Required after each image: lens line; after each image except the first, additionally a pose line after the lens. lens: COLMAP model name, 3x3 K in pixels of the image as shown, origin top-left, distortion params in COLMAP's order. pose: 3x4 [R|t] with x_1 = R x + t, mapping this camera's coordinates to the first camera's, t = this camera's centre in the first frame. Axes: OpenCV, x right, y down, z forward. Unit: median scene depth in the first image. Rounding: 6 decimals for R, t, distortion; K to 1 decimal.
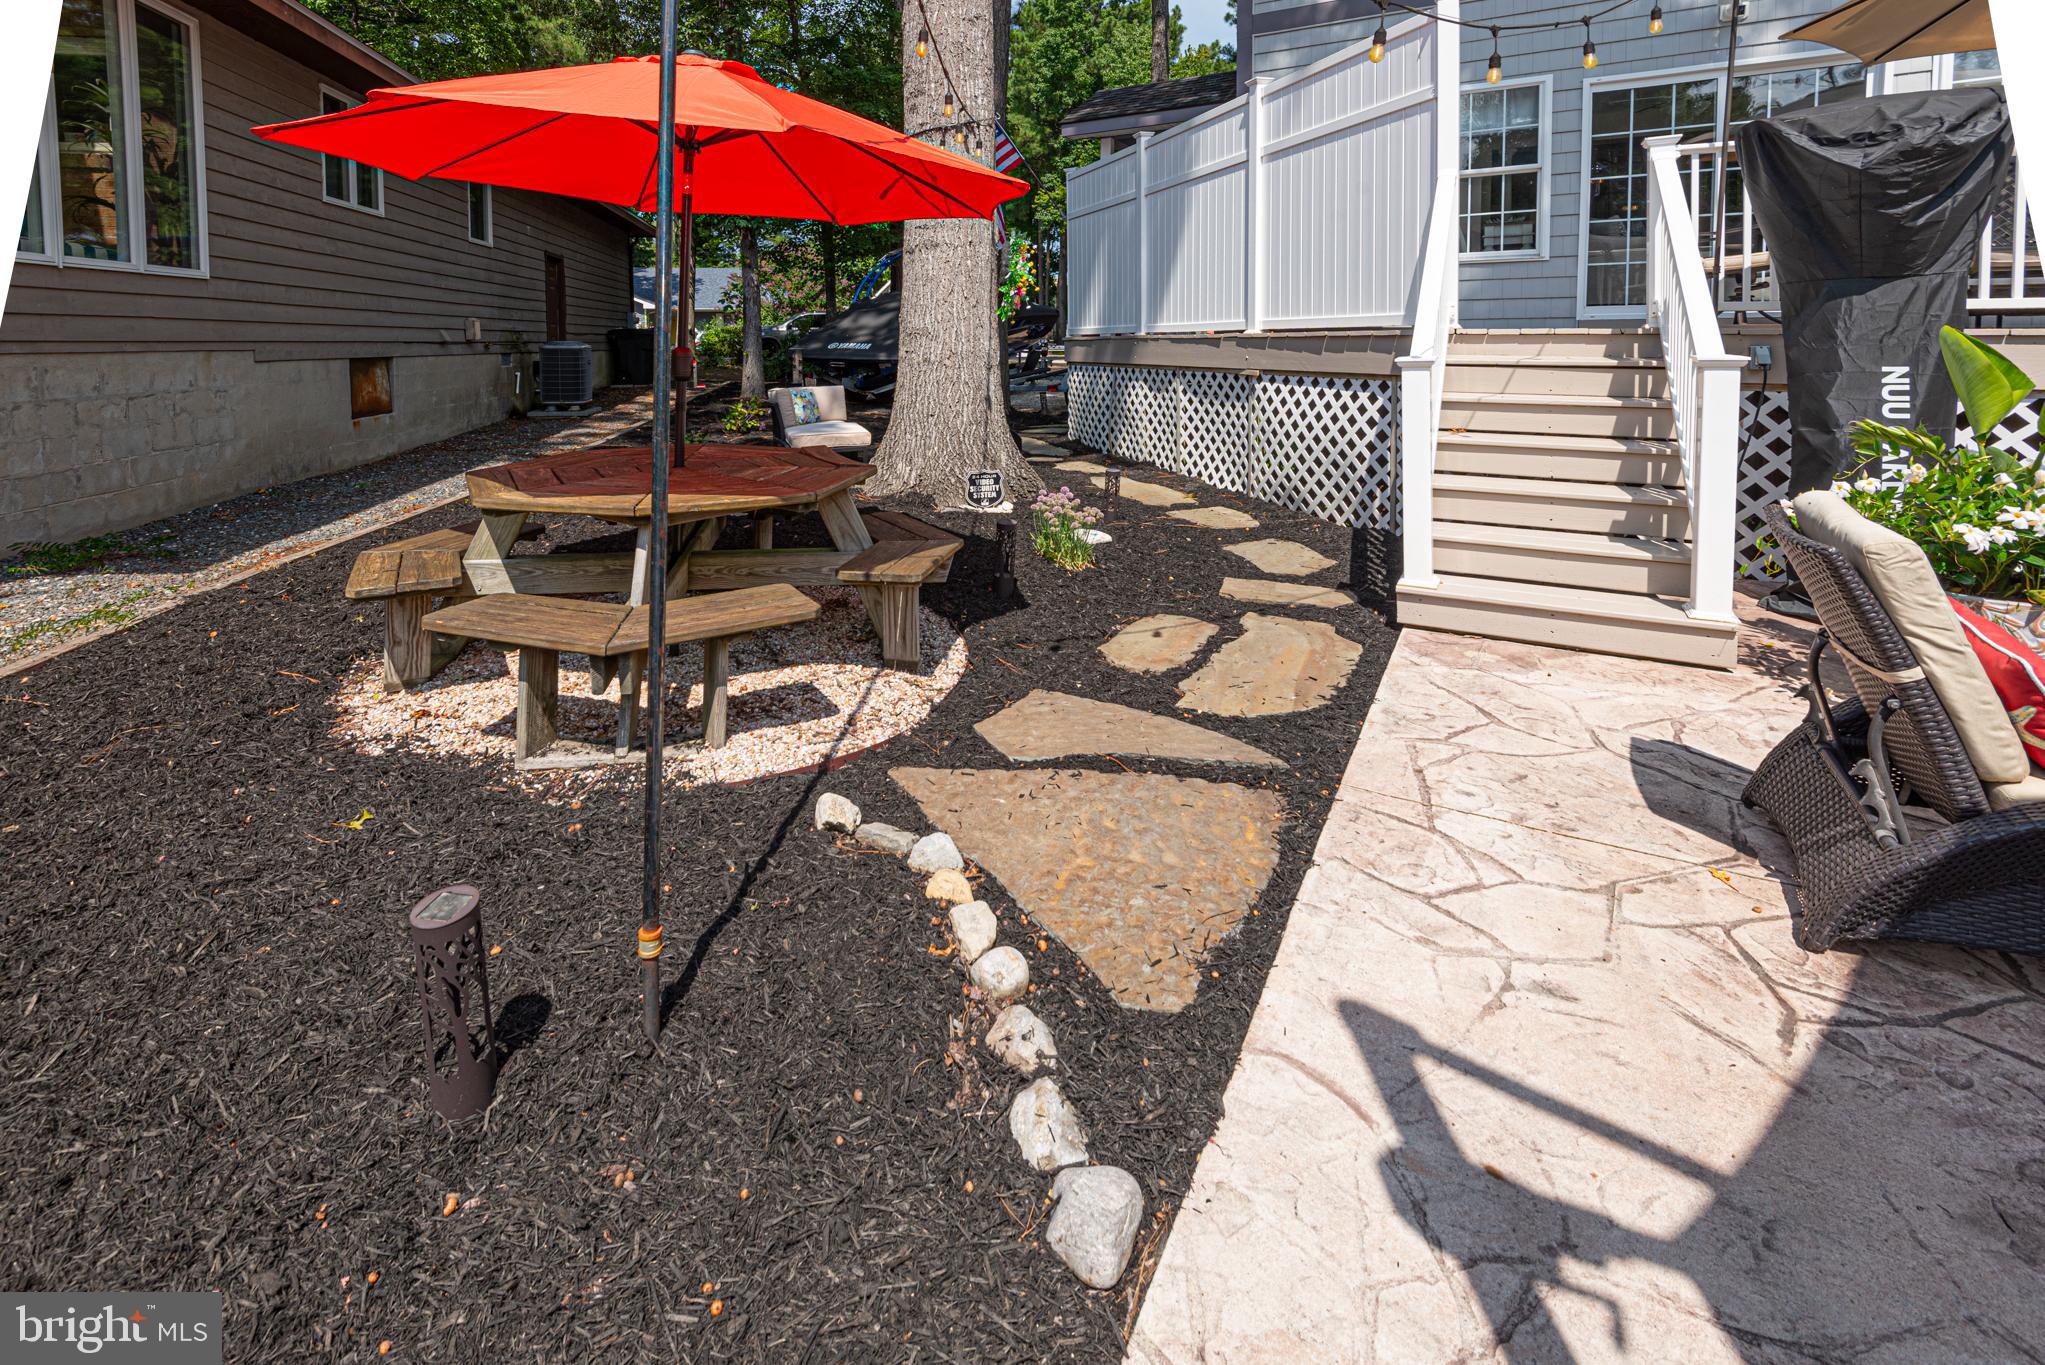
lens RADIAL K [[896.4, 0, 929.7], [0, 896.4, 391.8], [0, 0, 1]] dist [0.017458, -0.006992]
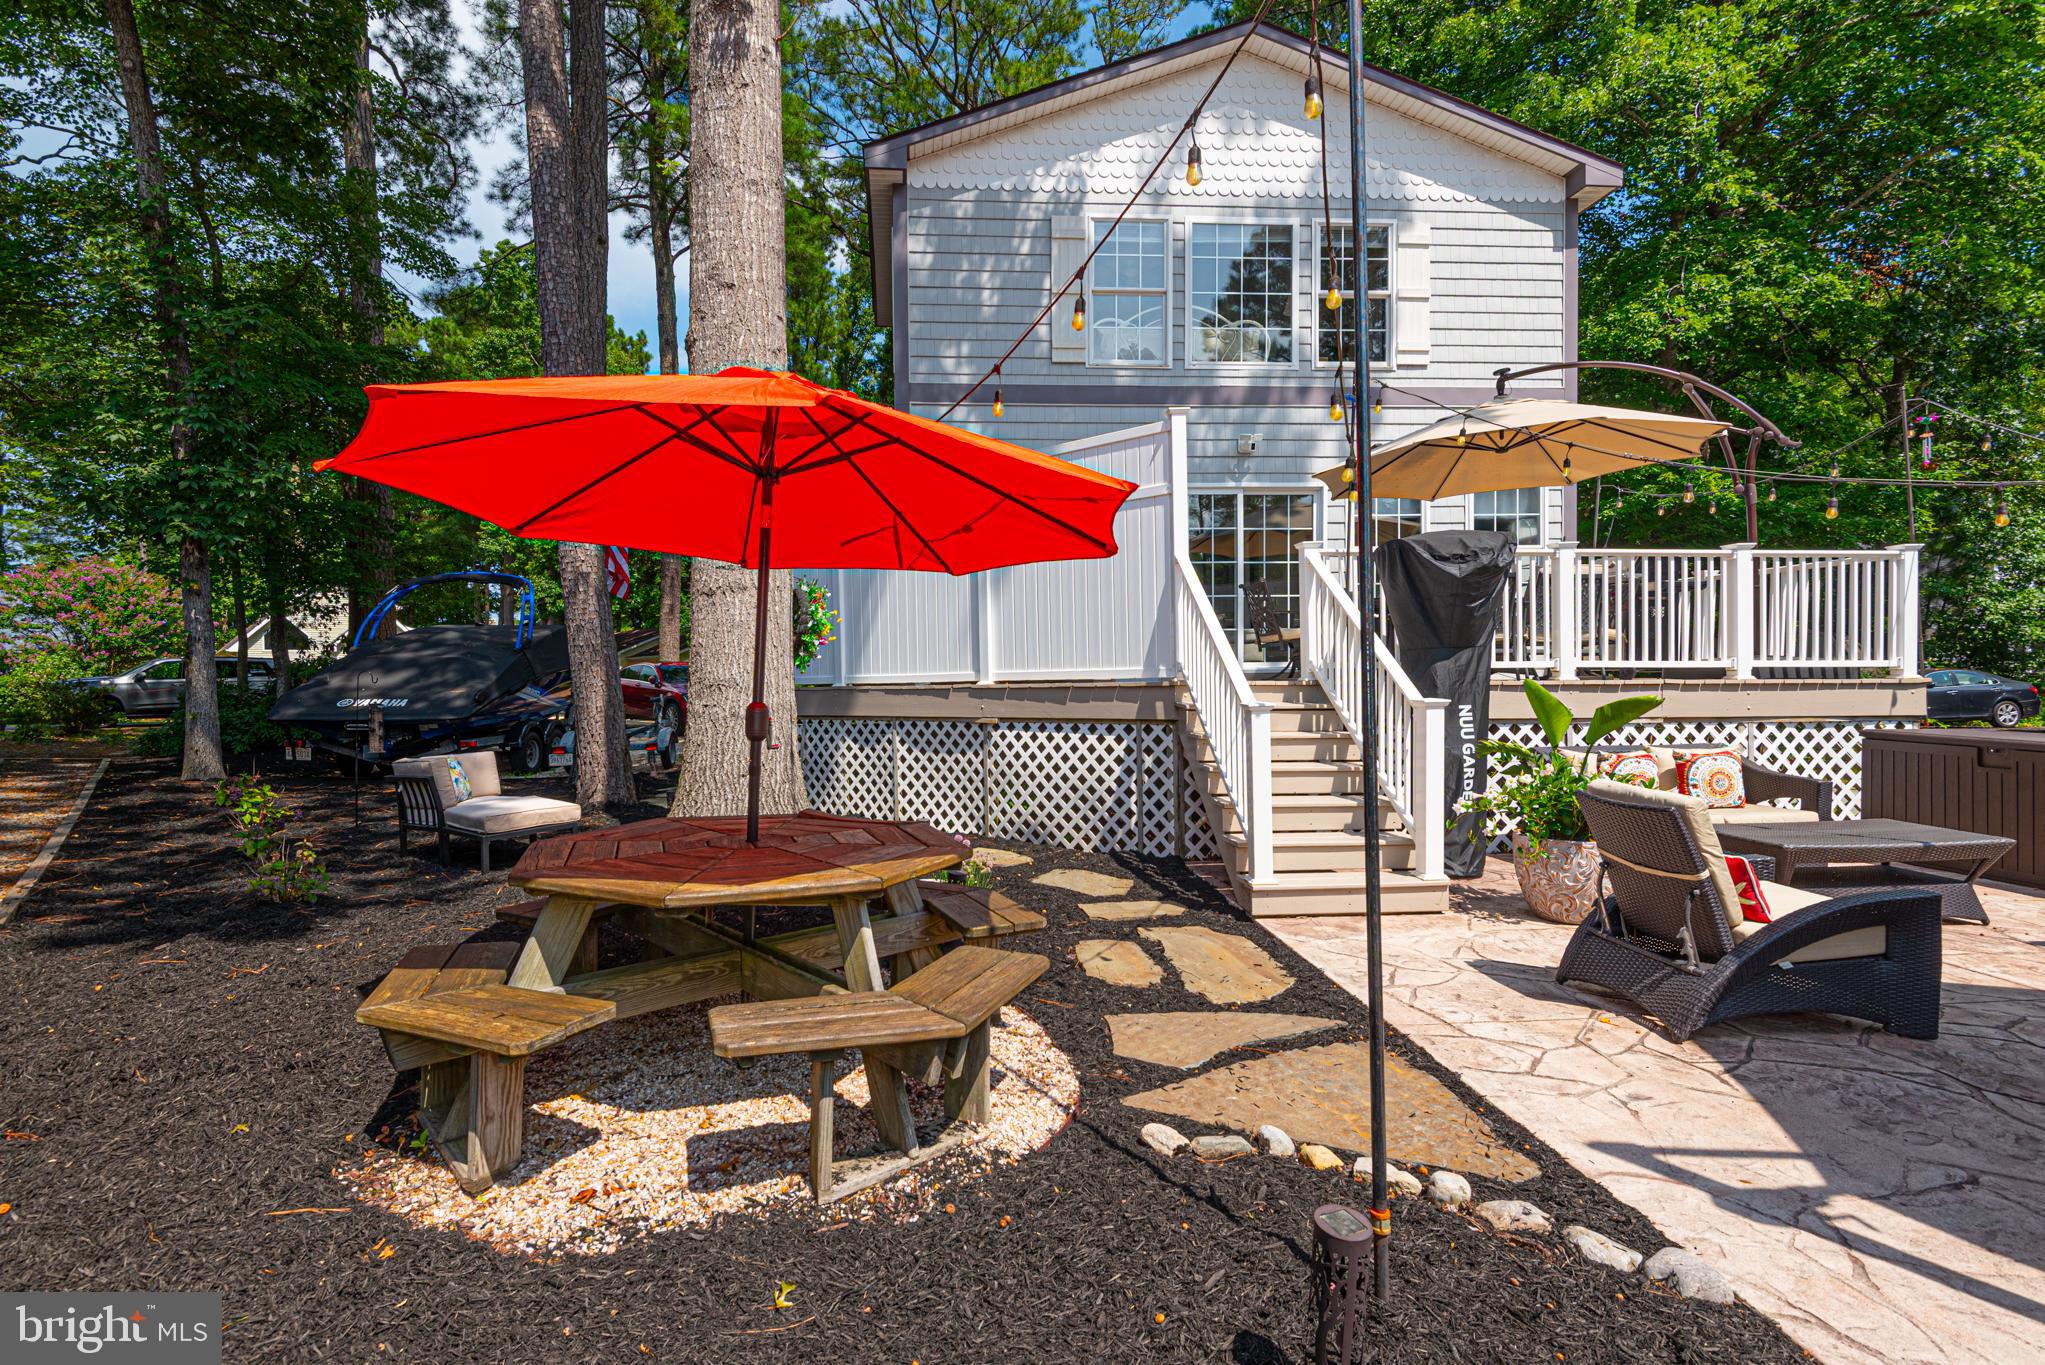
lens RADIAL K [[969.8, 0, 966.4], [0, 969.8, 710.2], [0, 0, 1]] dist [0.015189, -0.001113]
pose [[0.820537, -0.017582, 0.571323, -0.339969], [0.039208, 0.998904, -0.025570, -0.005642], [-0.570248, 0.043381, 0.820327, 0.065239]]
